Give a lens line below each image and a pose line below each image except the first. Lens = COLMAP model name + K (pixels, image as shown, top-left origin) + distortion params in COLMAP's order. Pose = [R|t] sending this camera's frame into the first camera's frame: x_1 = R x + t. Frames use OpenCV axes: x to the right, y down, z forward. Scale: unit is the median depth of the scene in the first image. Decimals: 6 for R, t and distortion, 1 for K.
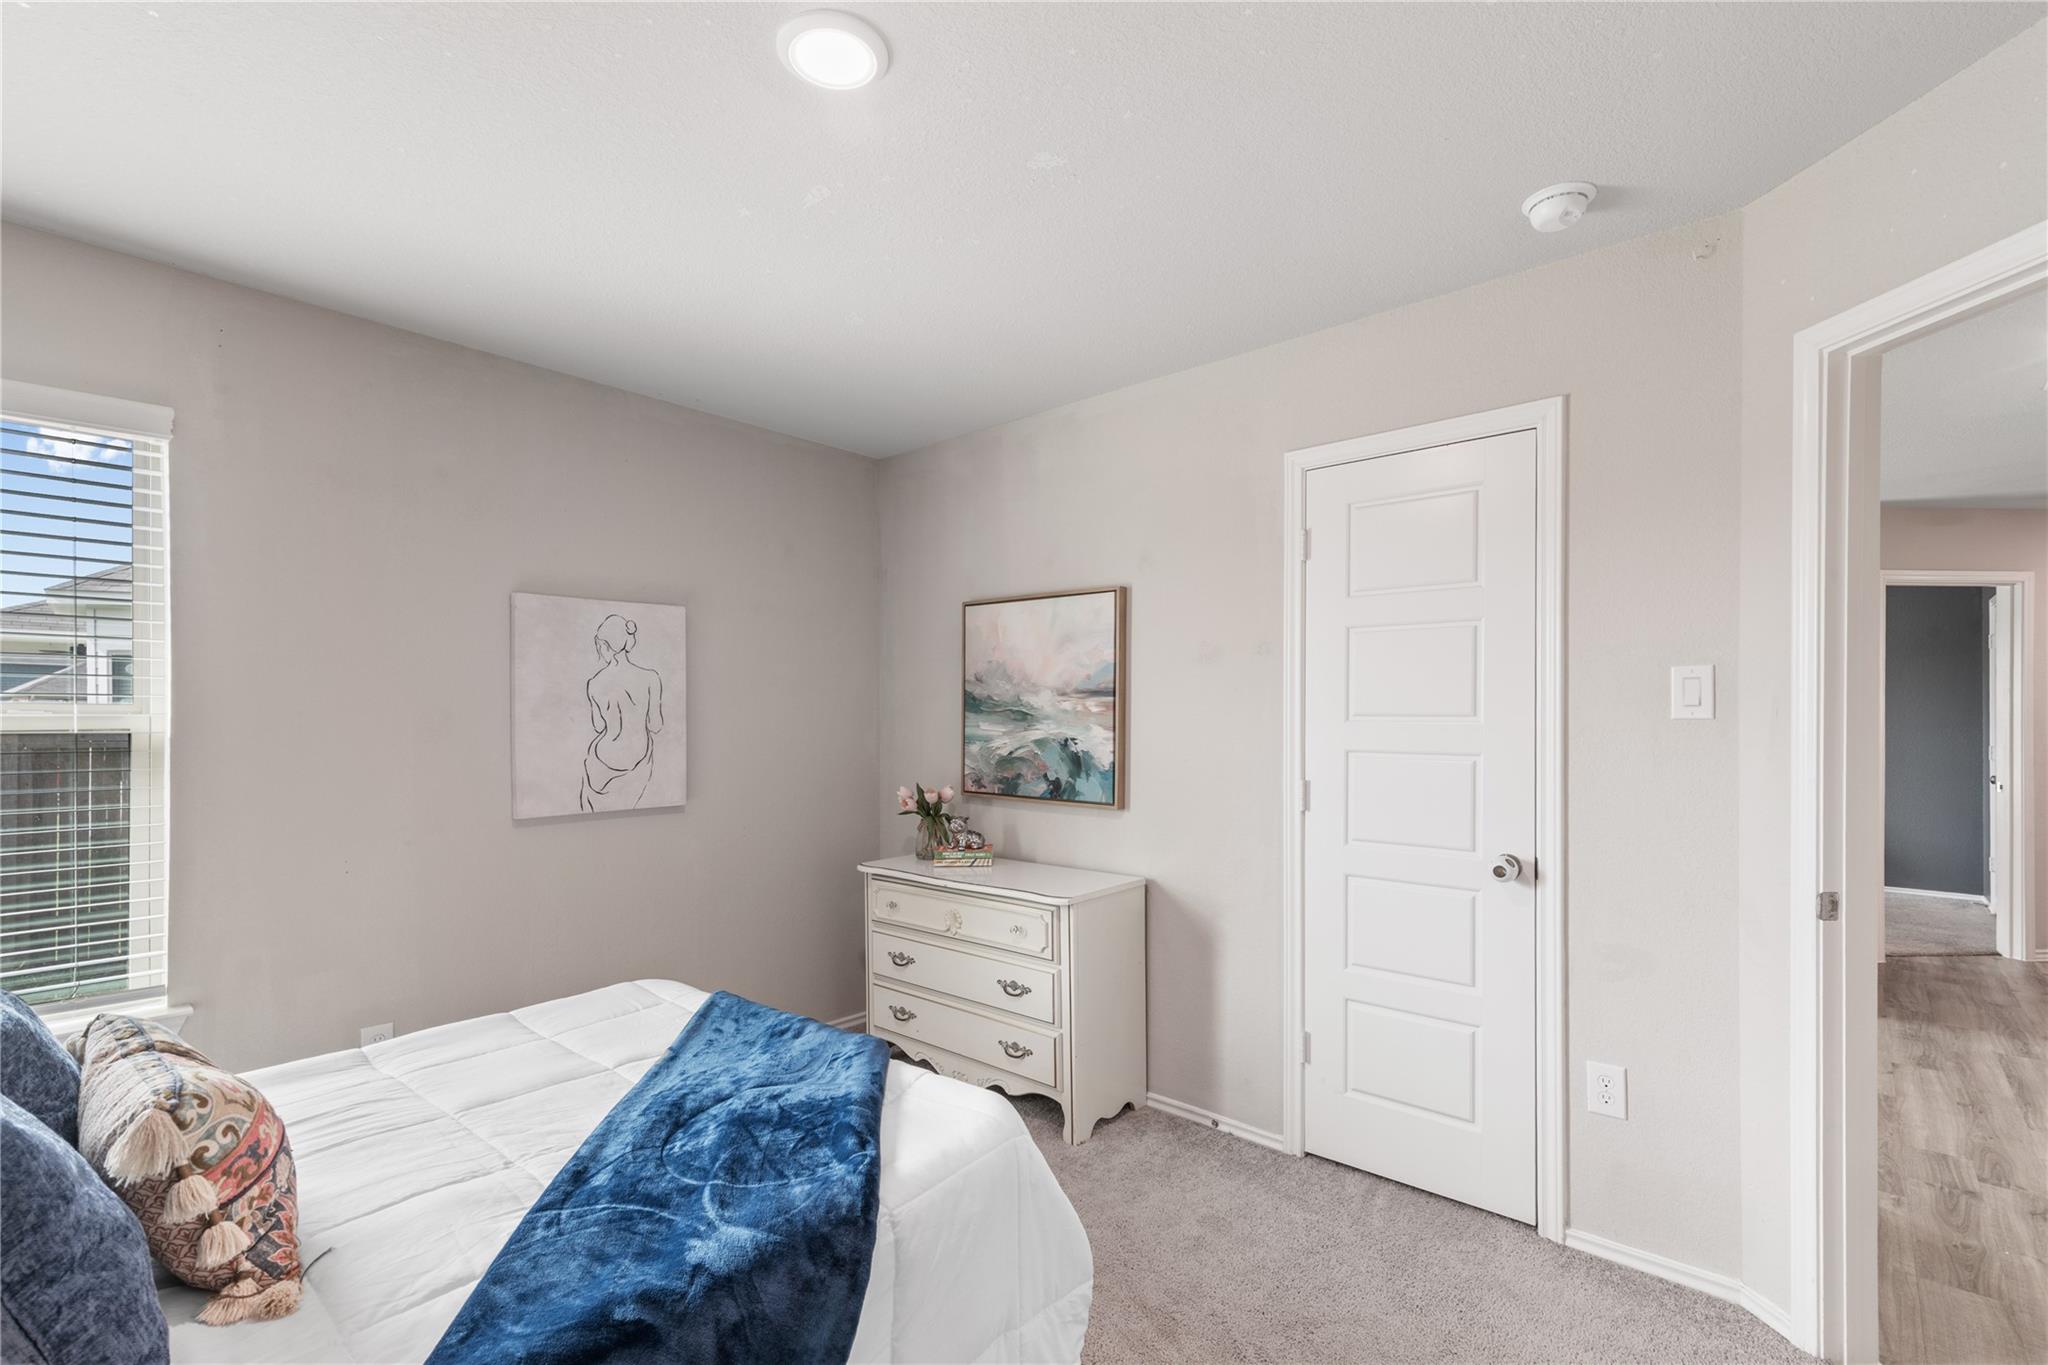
lens RADIAL K [[928.3, 0, 1026.2], [0, 928.3, 698.9], [0, 0, 1]] dist [0.016726, -0.002323]
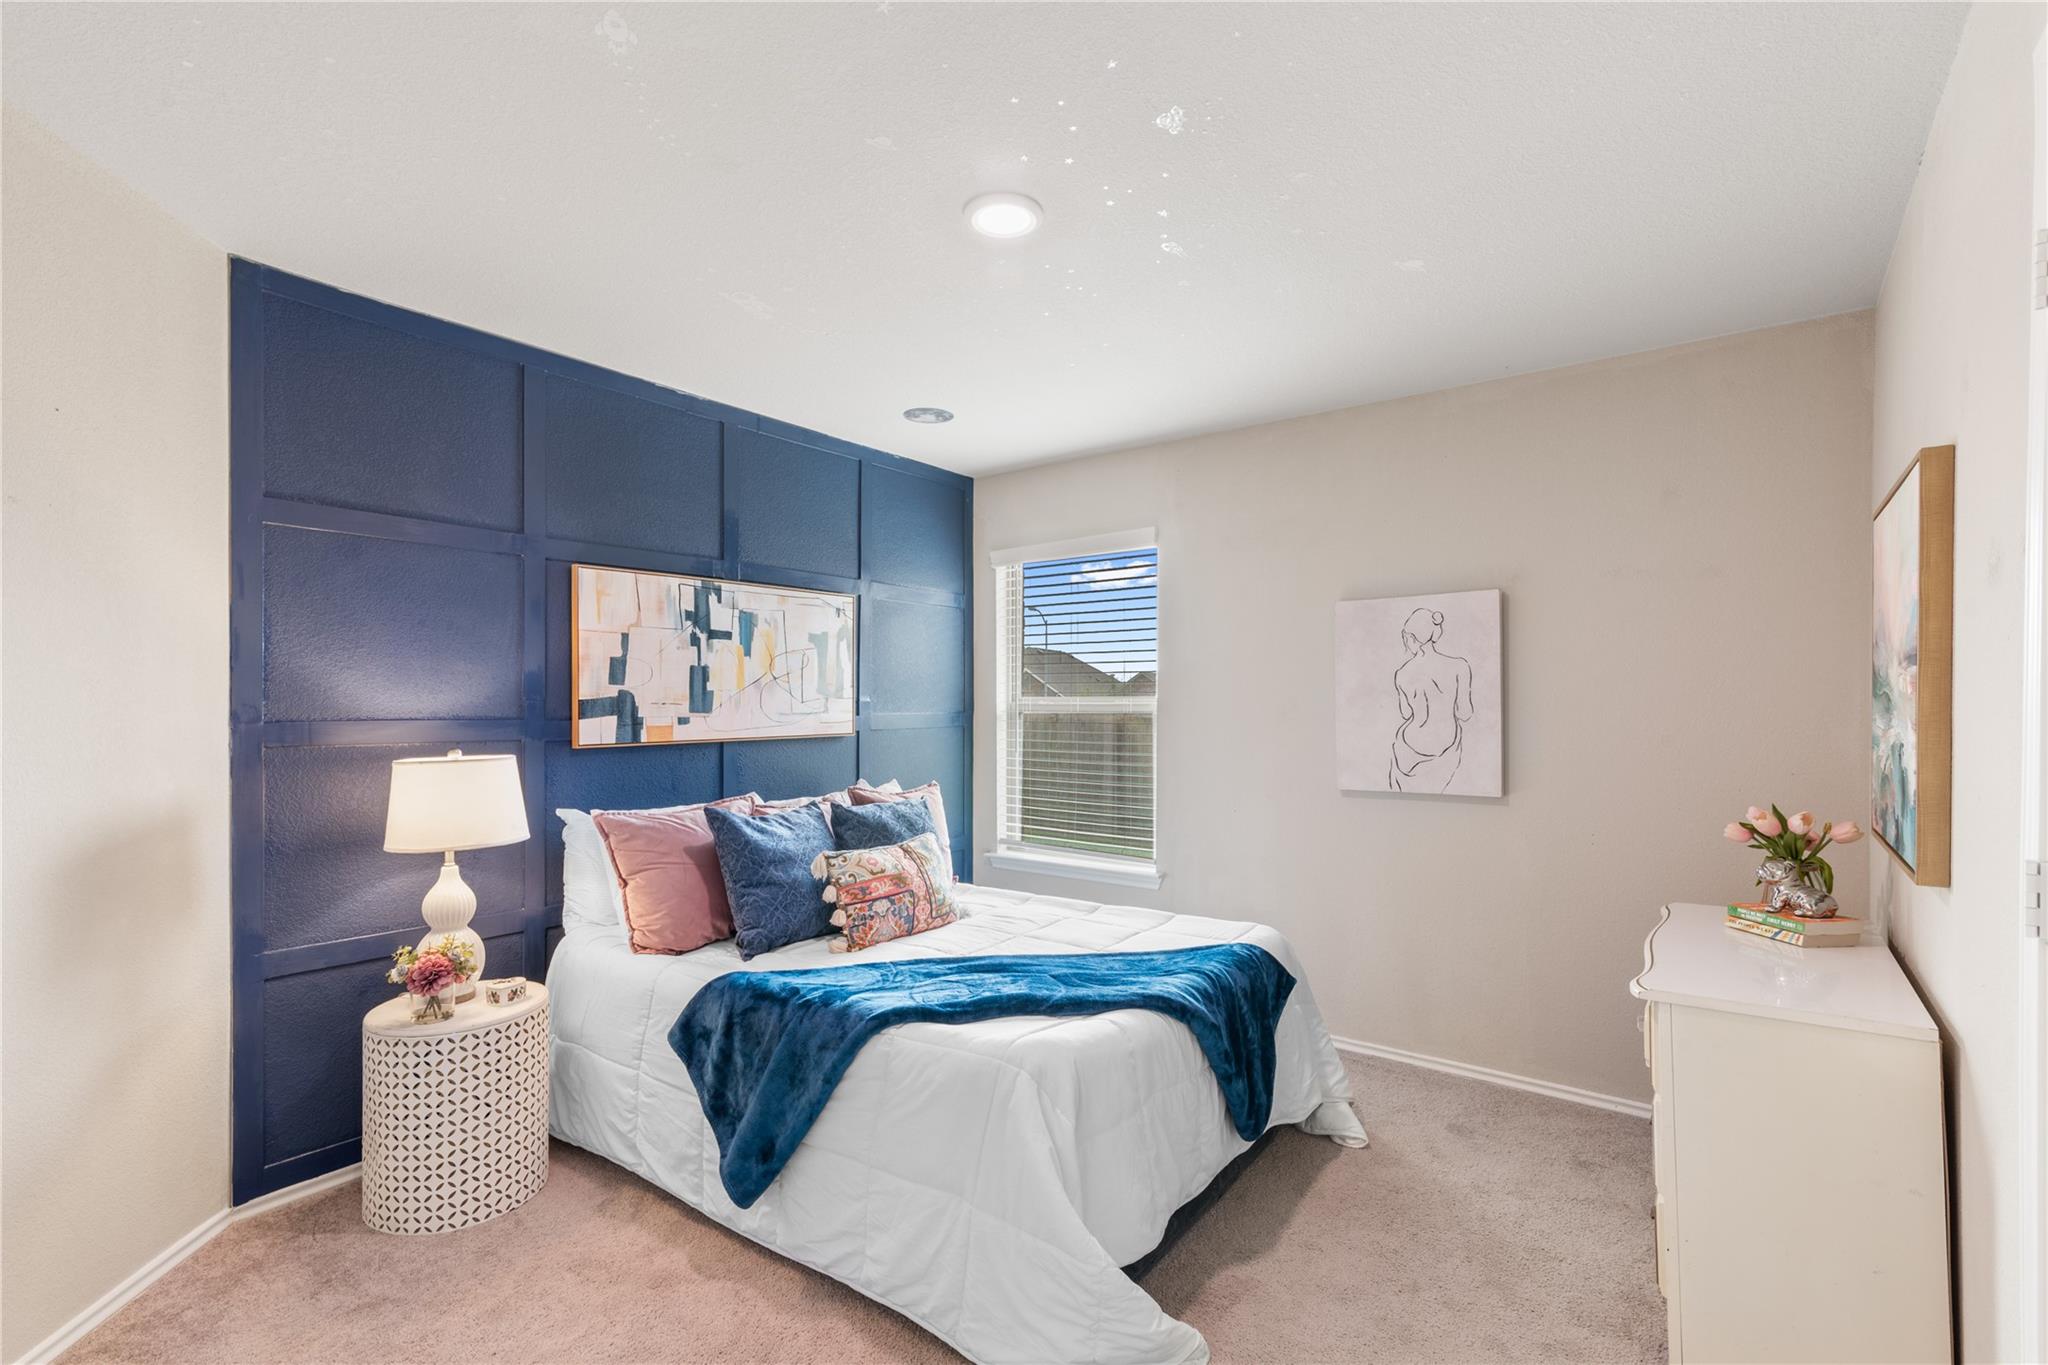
lens RADIAL K [[928.3, 0, 1027.2], [0, 928.3, 699.8], [0, 0, 1]] dist [0.016726, -0.002323]
pose [[0.073721, -0.006007, -0.997261, 0.602706], [0.019541, 0.999799, -0.004578, 0.010078], [0.997087, -0.019150, 0.073824, 0.493072]]
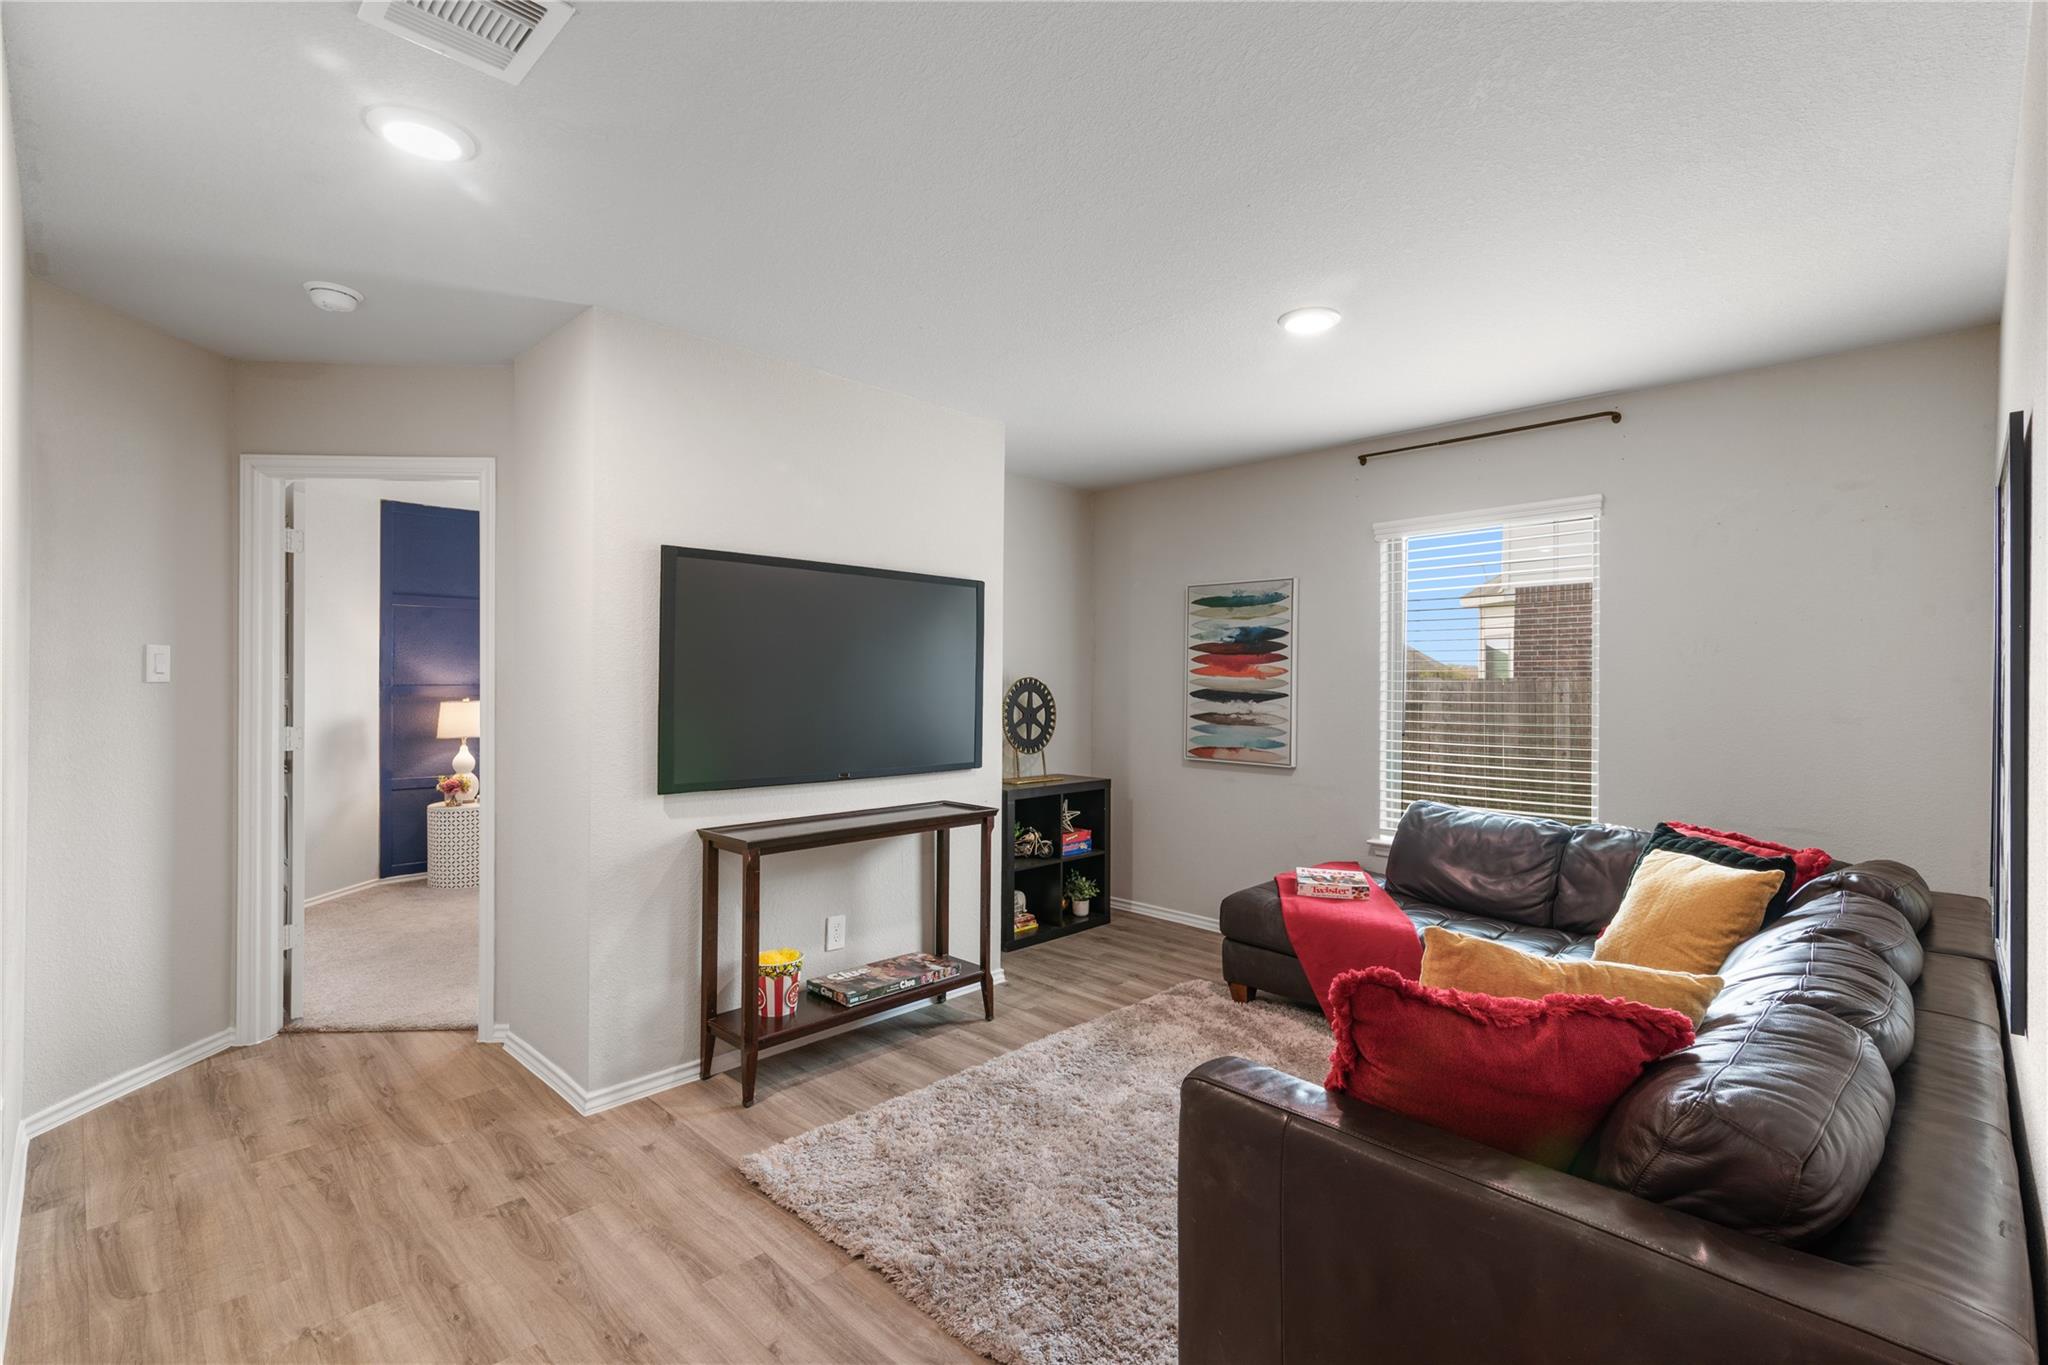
lens RADIAL K [[928.3, 0, 1025.5], [0, 928.3, 678.2], [0, 0, 1]] dist [0.016726, -0.002323]
pose [[-0.054382, -0.003493, -0.998514, 0.609415], [0.011195, 0.999929, -0.004107, 0.010146], [0.998457, -0.011402, -0.054339, 0.498507]]
